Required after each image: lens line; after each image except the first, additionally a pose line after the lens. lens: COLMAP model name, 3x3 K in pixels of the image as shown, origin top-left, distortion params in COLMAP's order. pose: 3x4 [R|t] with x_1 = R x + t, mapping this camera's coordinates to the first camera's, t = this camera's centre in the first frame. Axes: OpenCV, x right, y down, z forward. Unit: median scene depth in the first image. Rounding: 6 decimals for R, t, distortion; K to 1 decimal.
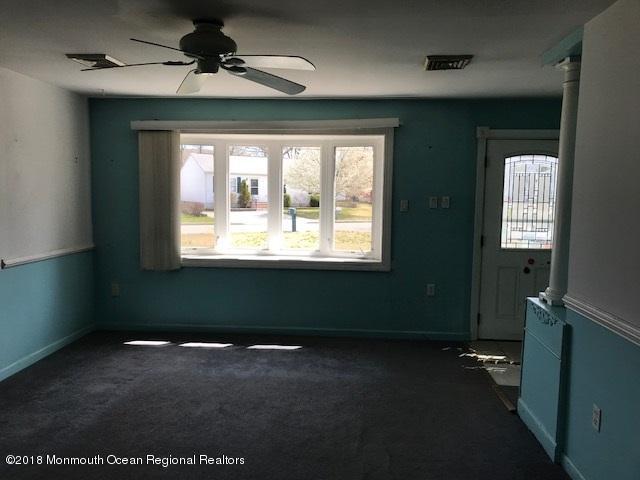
lens RADIAL K [[536.6, 0, 320.0], [0, 536.6, 240.0], [0, 0, 1]] dist [0.112423, 0.000248]
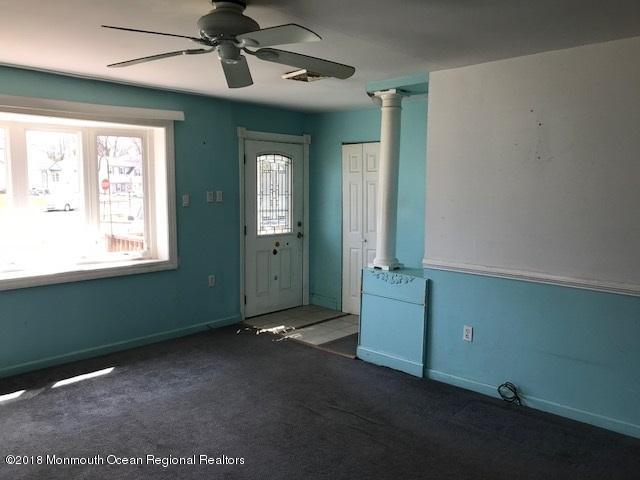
lens RADIAL K [[520.5, 0, 320.0], [0, 520.5, 240.0], [0, 0, 1]] dist [0.073682, -0.003460]
pose [[0.656238, -0.091572, 0.748977, -0.412292], [0.081939, 0.995387, 0.049906, -0.019566], [-0.750092, 0.028621, 0.660714, 0.179255]]
